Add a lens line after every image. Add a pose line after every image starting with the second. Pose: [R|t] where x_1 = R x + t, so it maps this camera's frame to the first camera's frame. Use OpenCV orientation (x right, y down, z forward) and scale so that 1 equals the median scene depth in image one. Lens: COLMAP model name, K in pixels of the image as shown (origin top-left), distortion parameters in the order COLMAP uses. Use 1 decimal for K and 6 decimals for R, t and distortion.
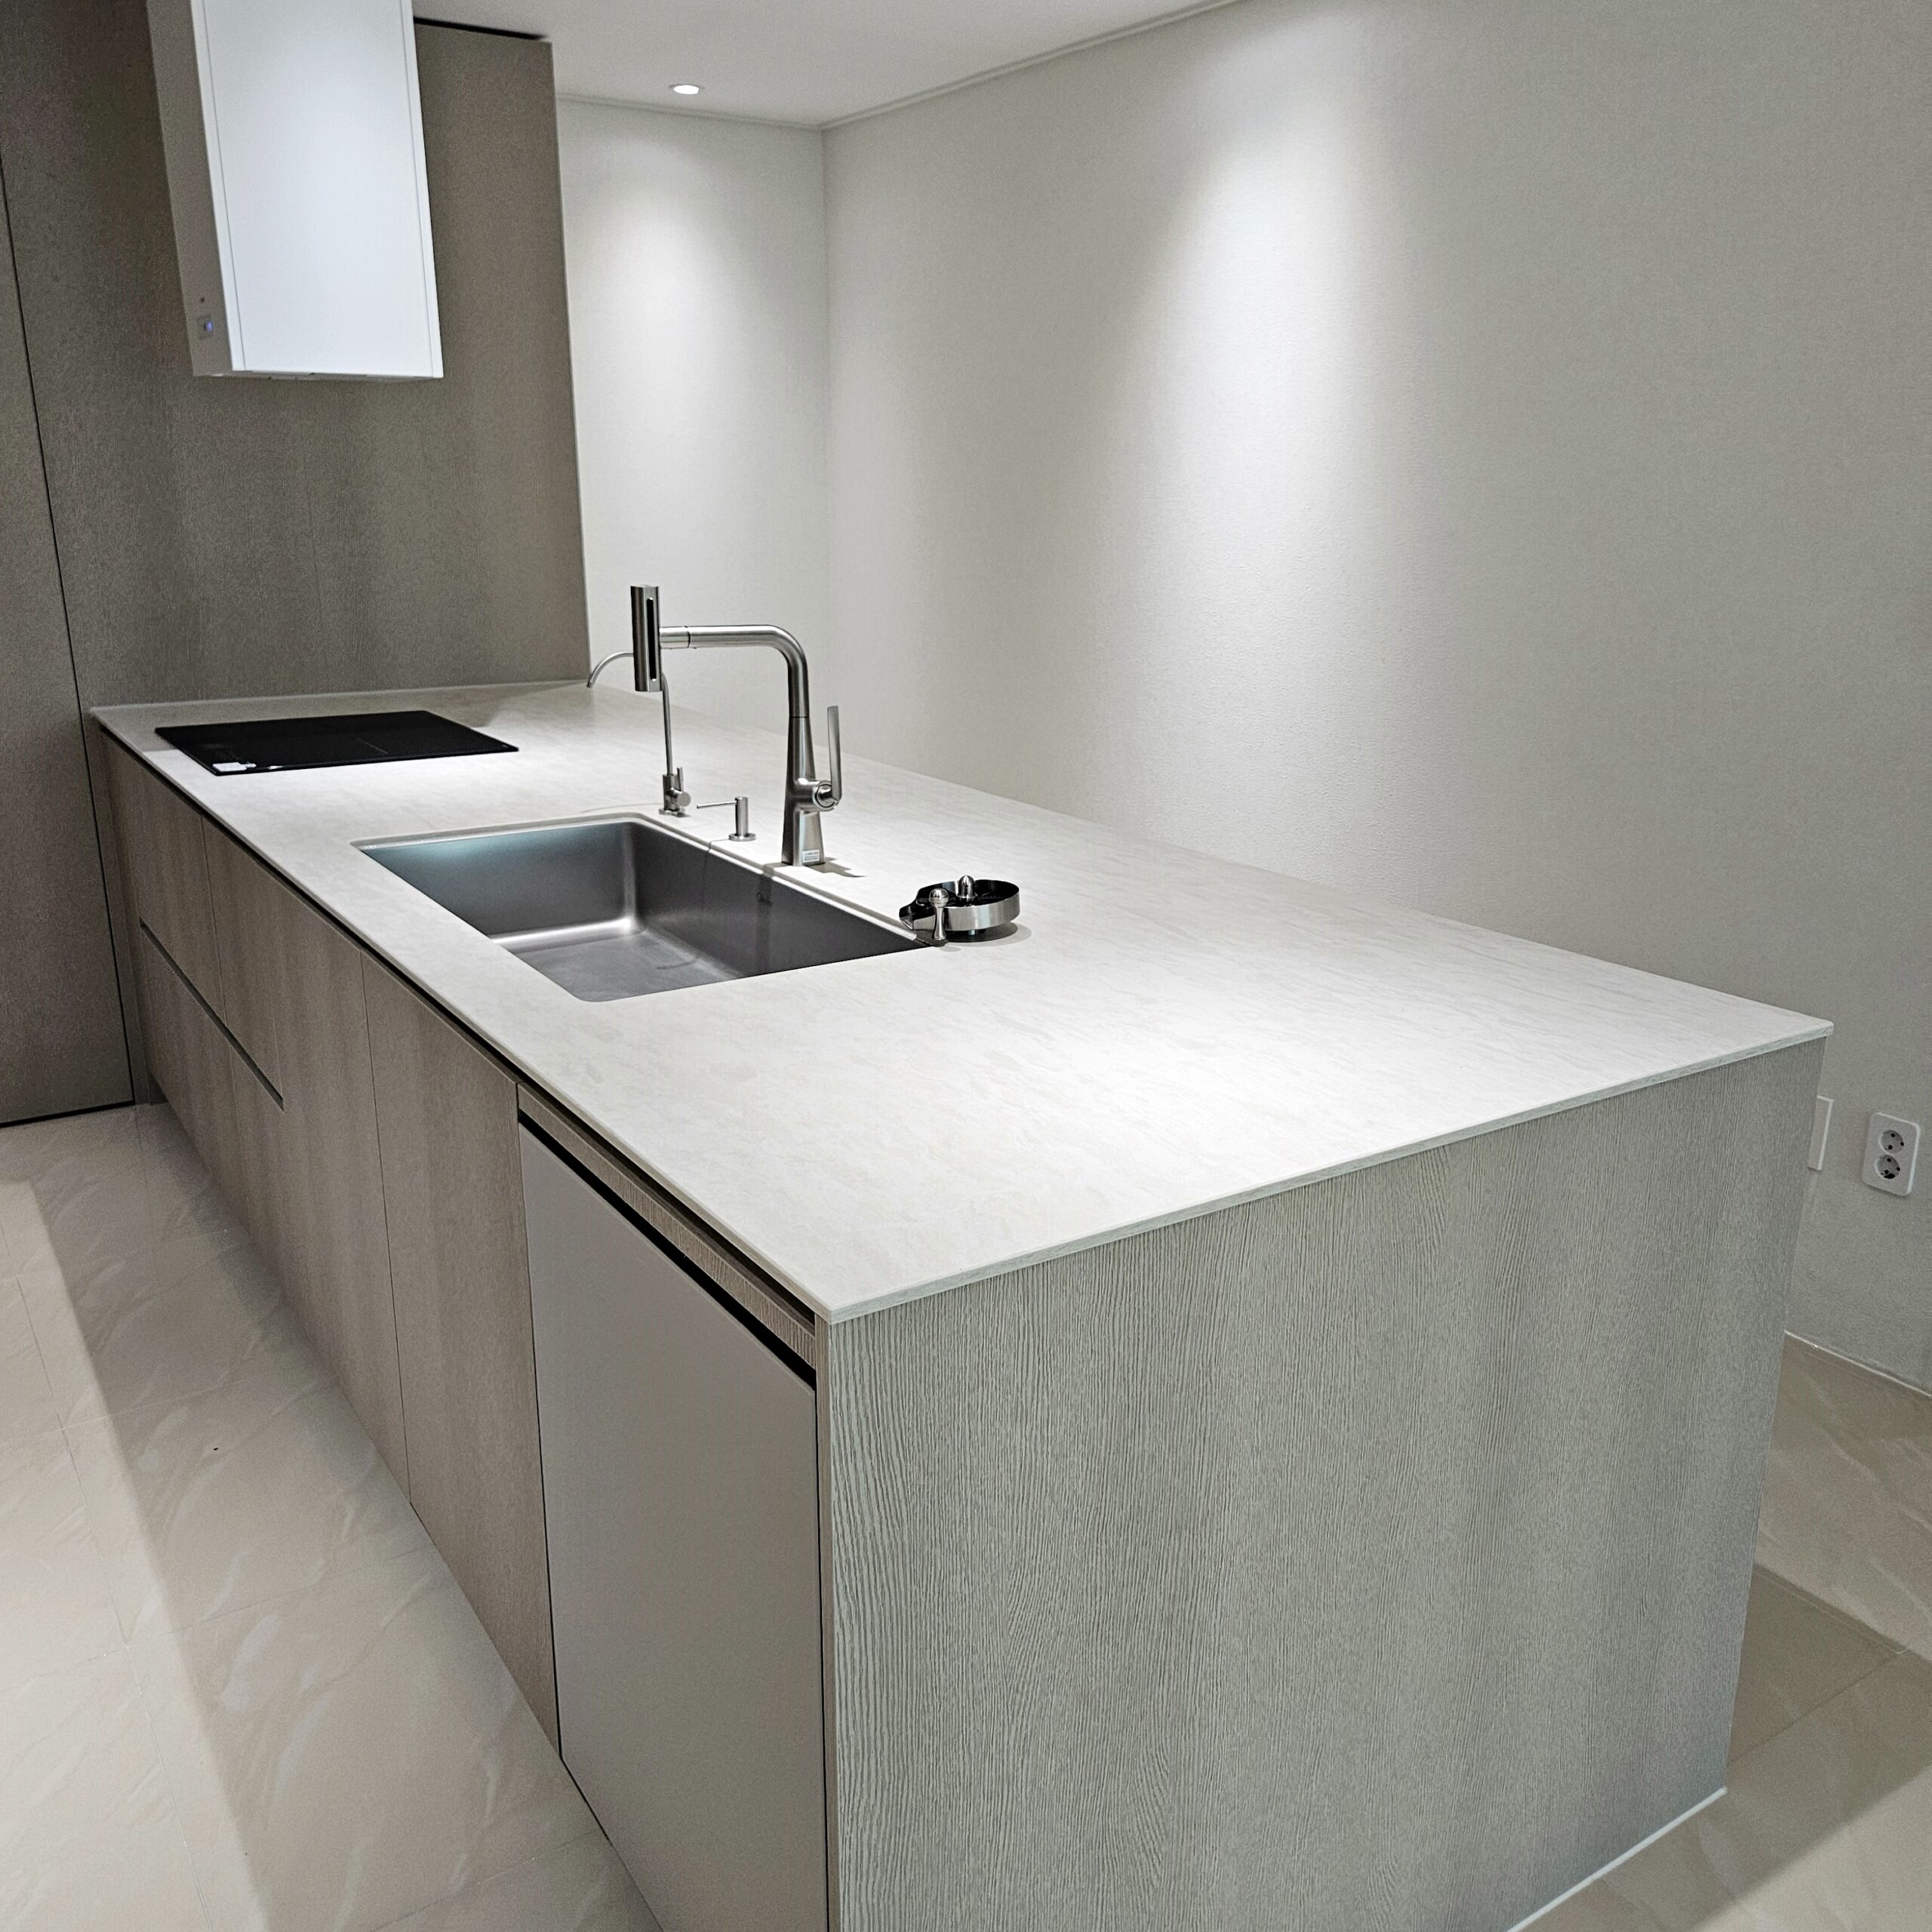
lens RADIAL K [[1742.0, 0, 1002.0], [0, 1742.0, 955.9], [0, 0, 1]] dist [0.061096, -0.046669]
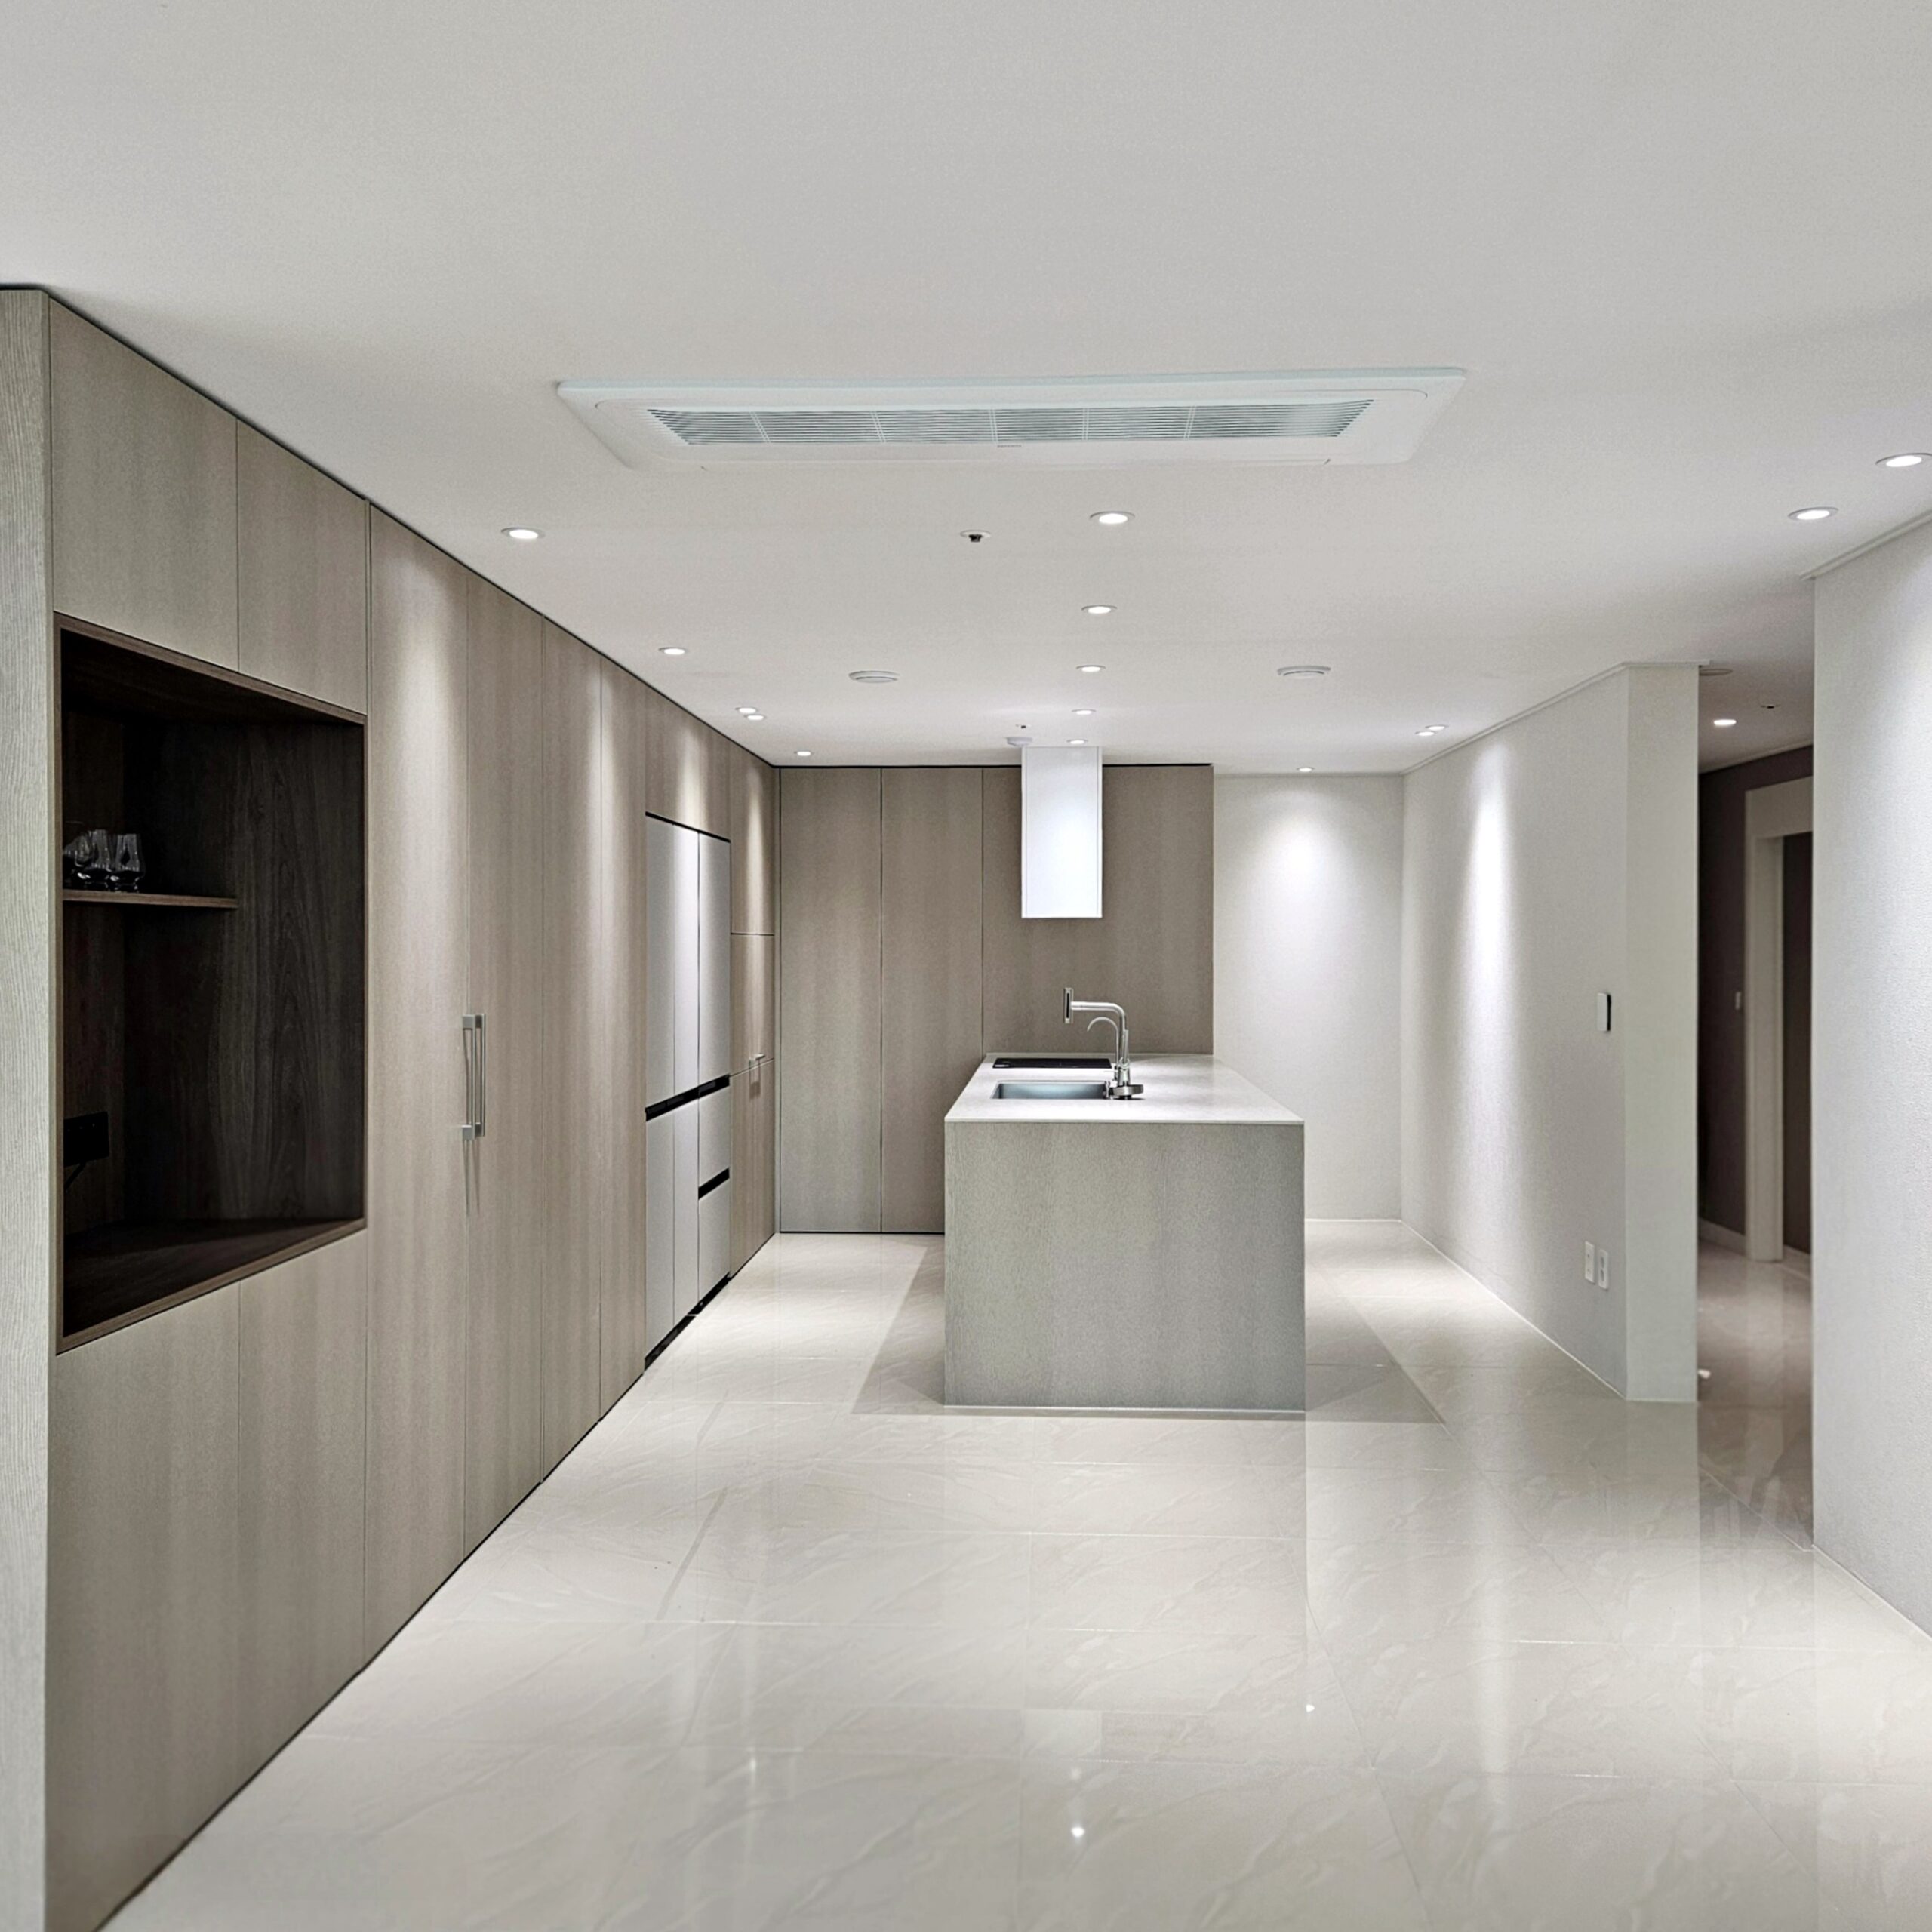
lens RADIAL K [[1798.8, 0, 975.7], [0, 1798.8, 957.1], [0, 0, 1]] dist [0.085524, -0.079292]
pose [[0.807358, -0.000756, -0.590061, 1.894968], [-0.155747, 0.964263, -0.214337, 0.538451], [0.569136, 0.264947, 0.778388, -1.920540]]
